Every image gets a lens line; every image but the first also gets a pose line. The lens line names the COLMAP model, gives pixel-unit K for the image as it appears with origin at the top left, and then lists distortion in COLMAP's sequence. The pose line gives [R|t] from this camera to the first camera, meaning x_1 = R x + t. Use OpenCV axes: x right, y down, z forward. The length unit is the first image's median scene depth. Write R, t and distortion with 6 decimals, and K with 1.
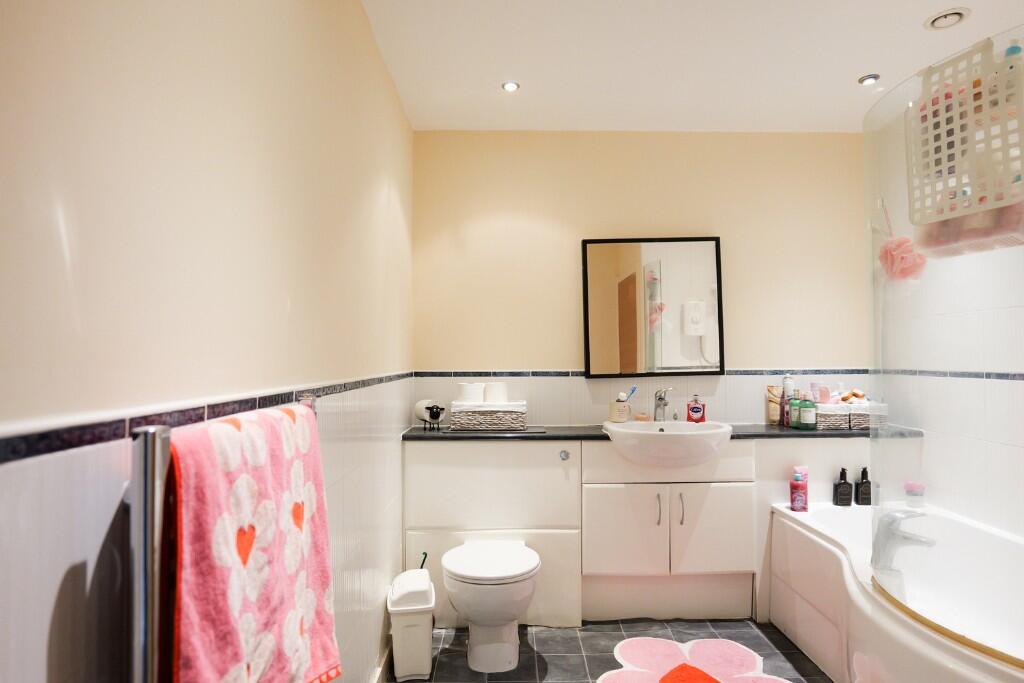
lens RADIAL K [[611.1, 0, 511.4], [0, 611.1, 342.7], [0, 0, 1]] dist [-0.014605, 0.001156]
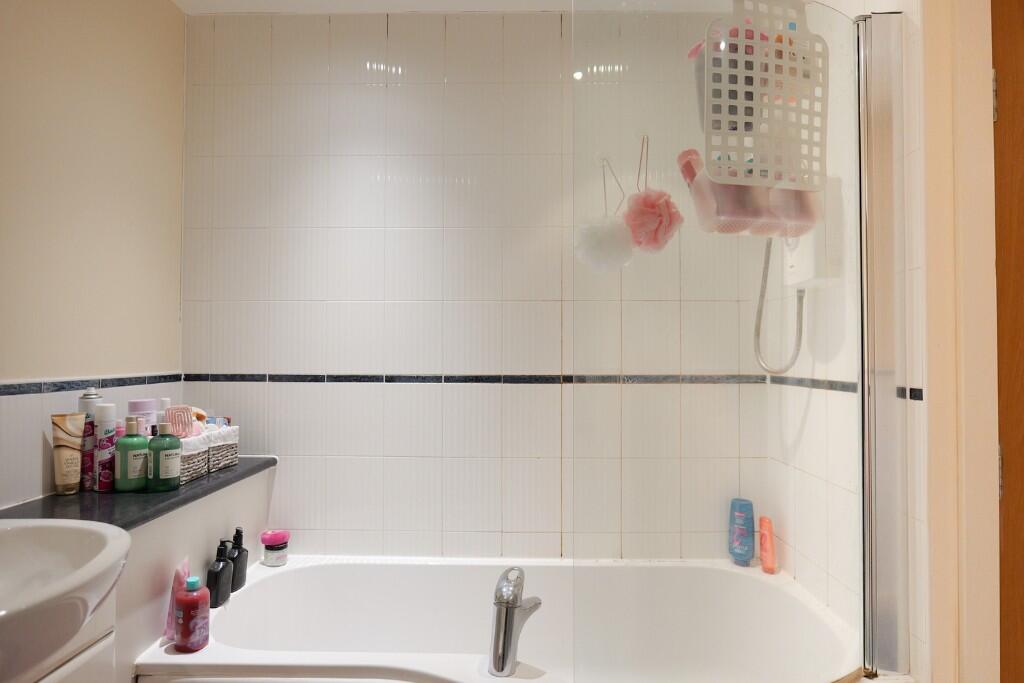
lens RADIAL K [[611.1, 0, 511.5], [0, 611.1, 342.0], [0, 0, 1]] dist [-0.014605, 0.001156]
pose [[0.033430, 0.024303, 0.999146, -0.045693], [-0.029414, 0.999295, -0.023322, 0.015413], [-0.999008, -0.028610, 0.034121, 0.676904]]
